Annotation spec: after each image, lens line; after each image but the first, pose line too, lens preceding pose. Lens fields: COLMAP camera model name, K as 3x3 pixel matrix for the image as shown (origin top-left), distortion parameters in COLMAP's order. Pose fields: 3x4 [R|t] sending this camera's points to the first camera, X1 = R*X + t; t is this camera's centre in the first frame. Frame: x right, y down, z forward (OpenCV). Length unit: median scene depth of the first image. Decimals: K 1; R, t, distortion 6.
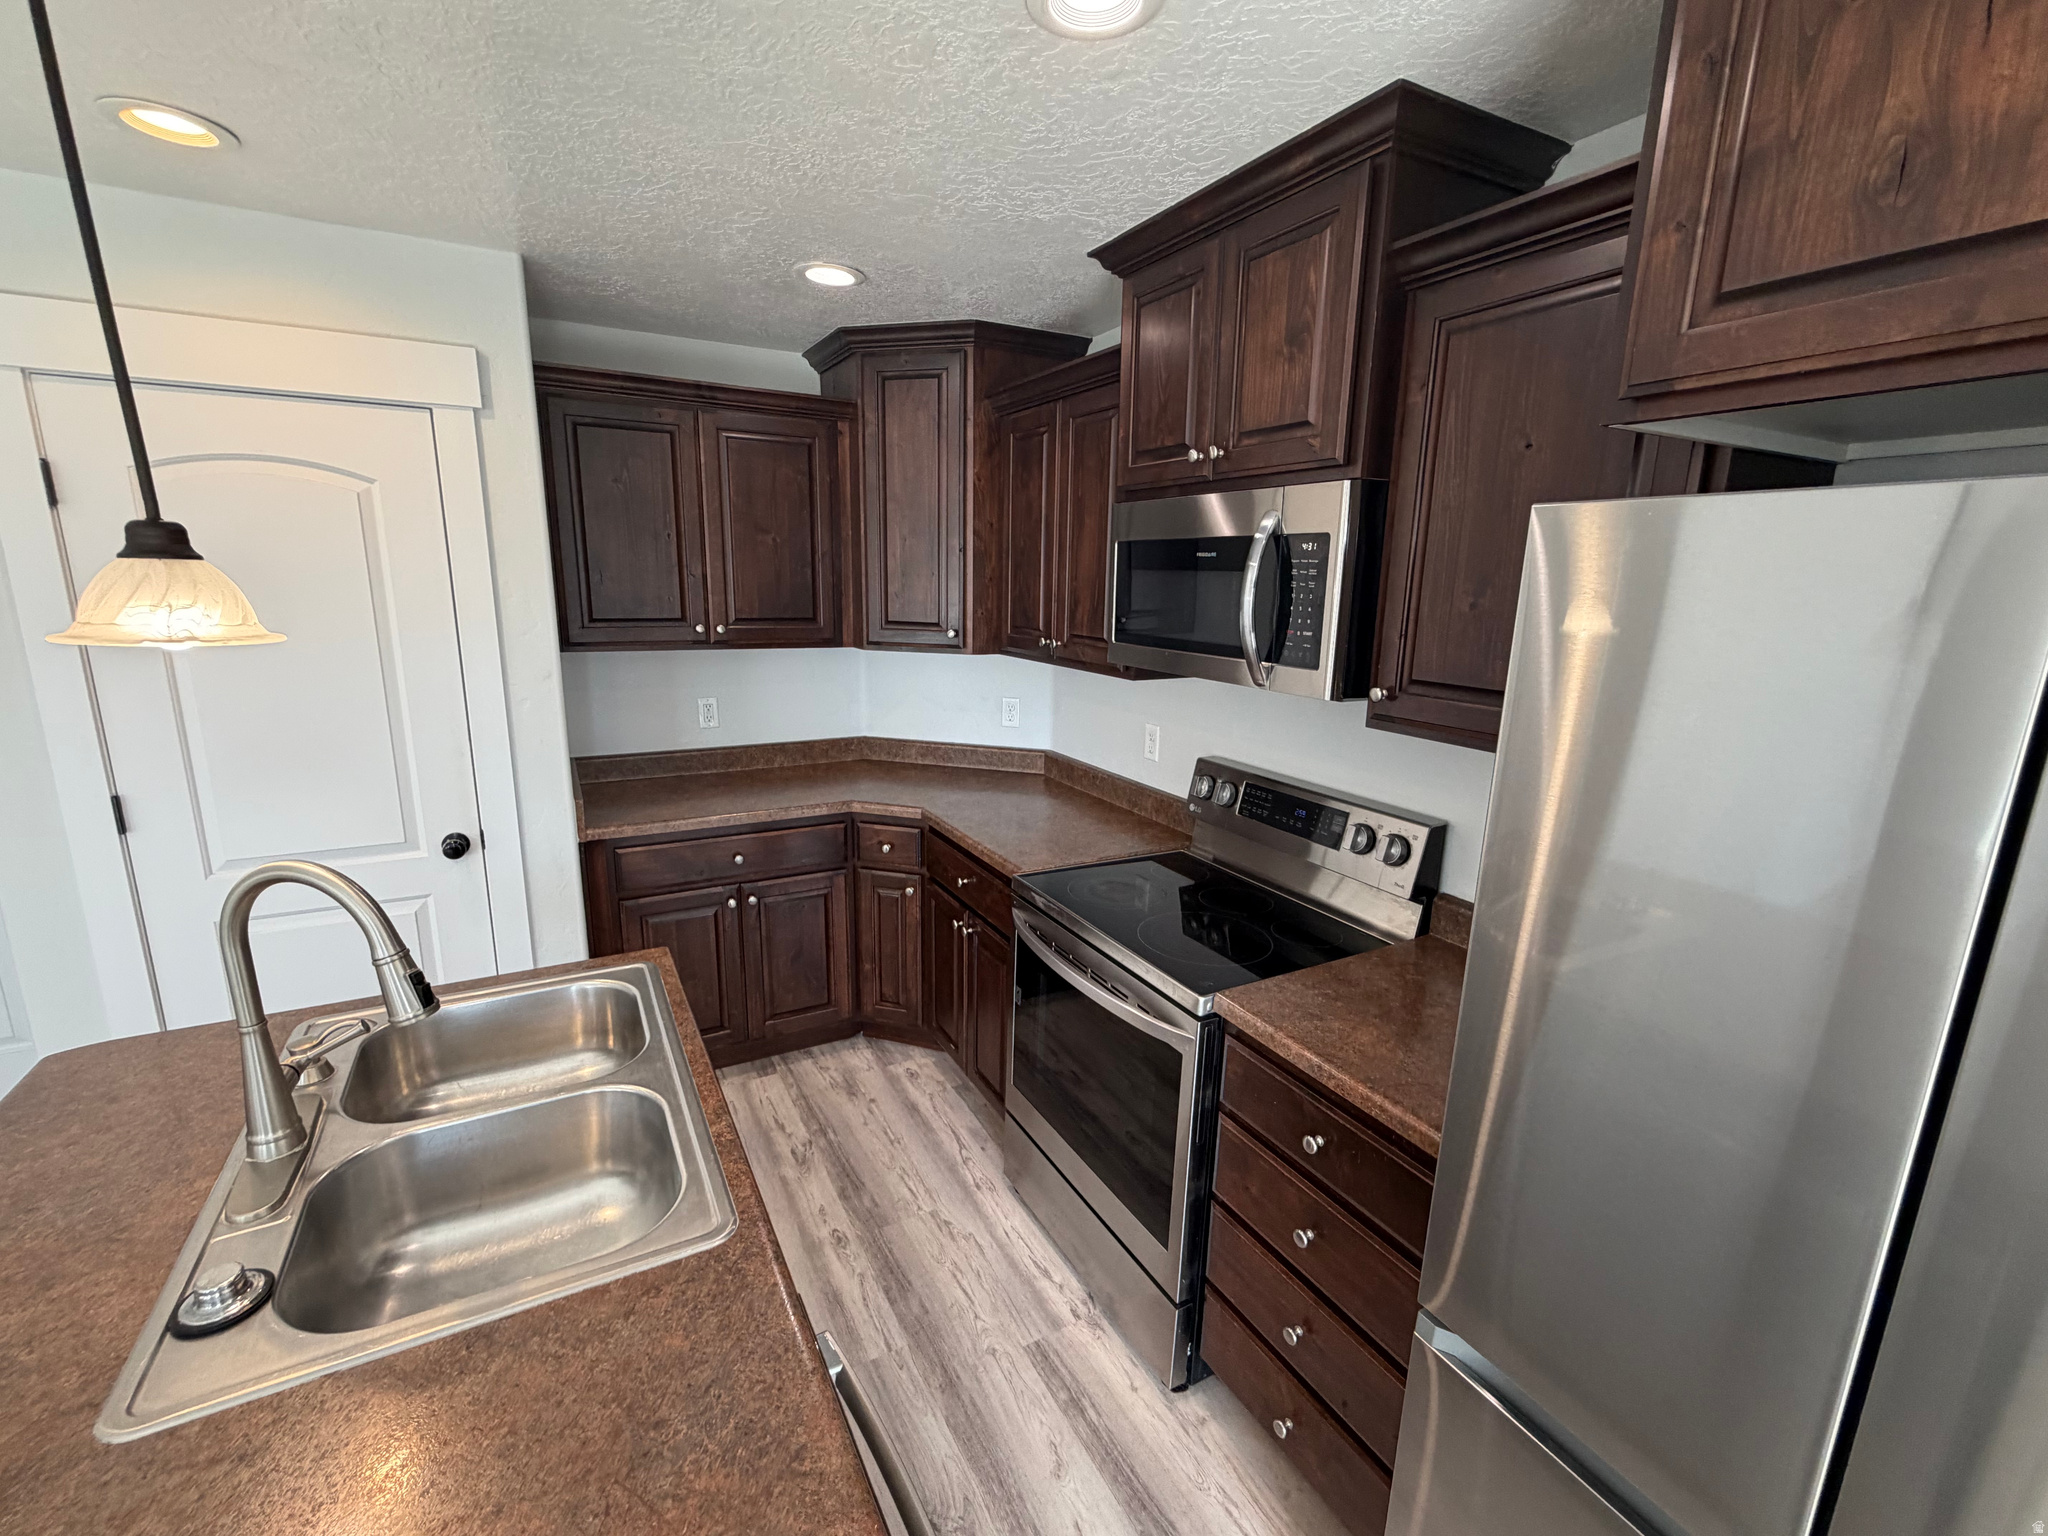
lens RADIAL K [[873.0, 0, 1024.0], [0, 873.0, 768.0], [0, 0, 1]] dist [-0.000287, 0.000063]
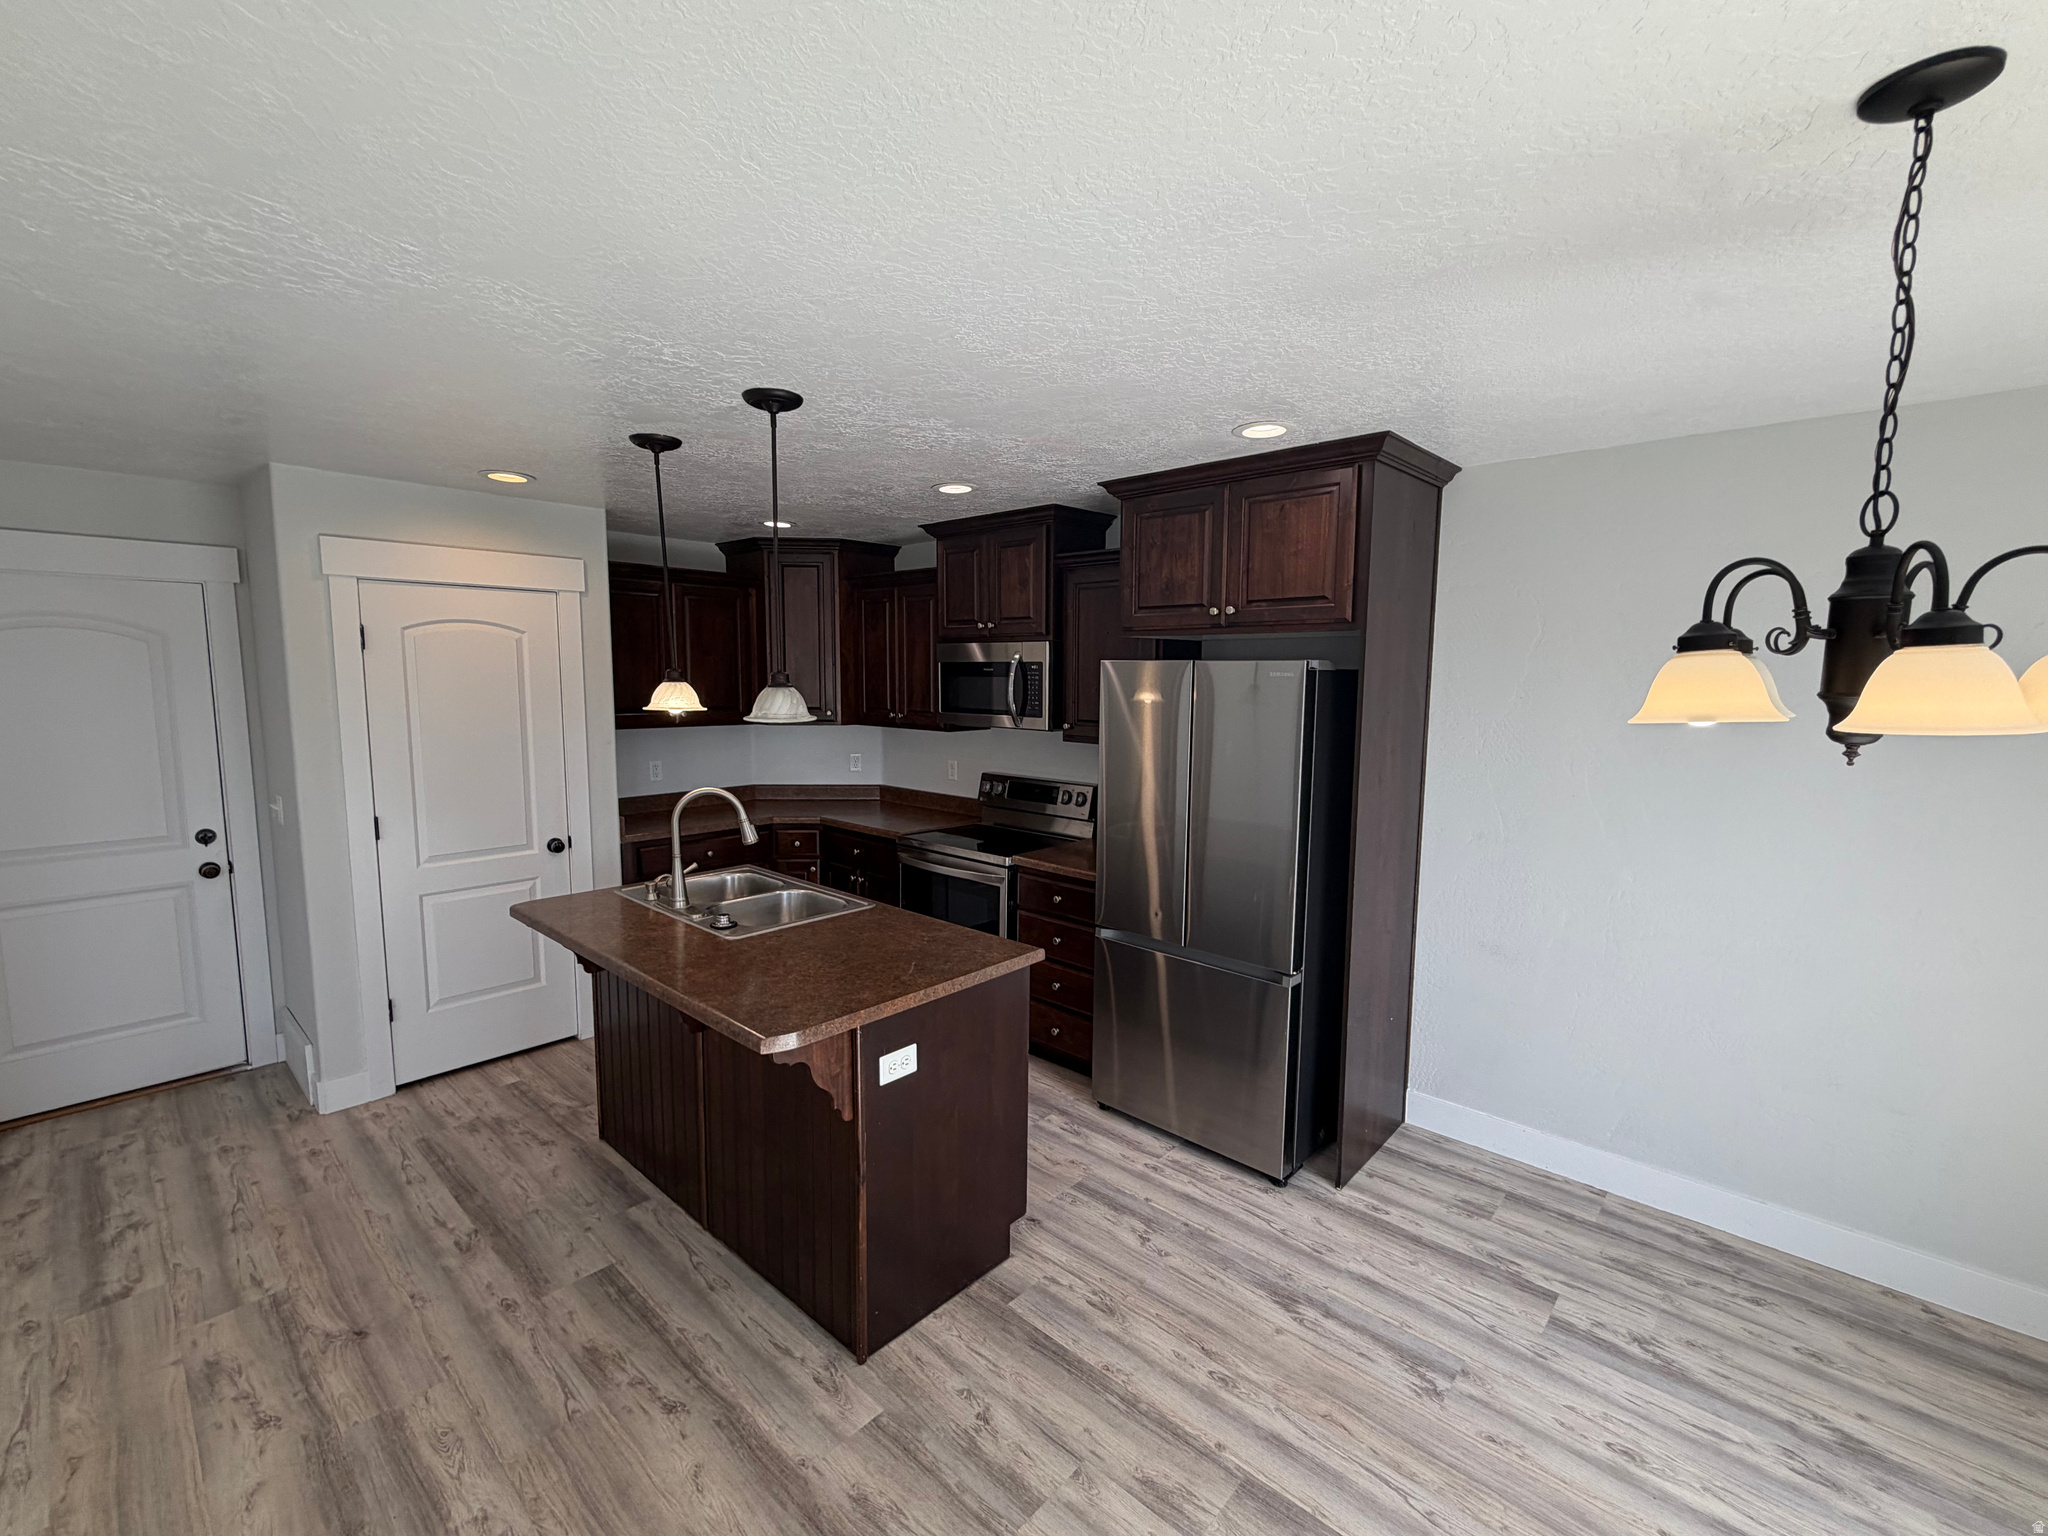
lens RADIAL K [[873.0, 0, 1024.0], [0, 873.0, 768.0], [0, 0, 1]] dist [-0.000287, 0.000063]
pose [[0.945448, -0.048170, 0.322192, -0.419470], [0.081550, 0.992514, -0.090912, 0.204764], [-0.315401, 0.112227, 0.942299, -1.051591]]
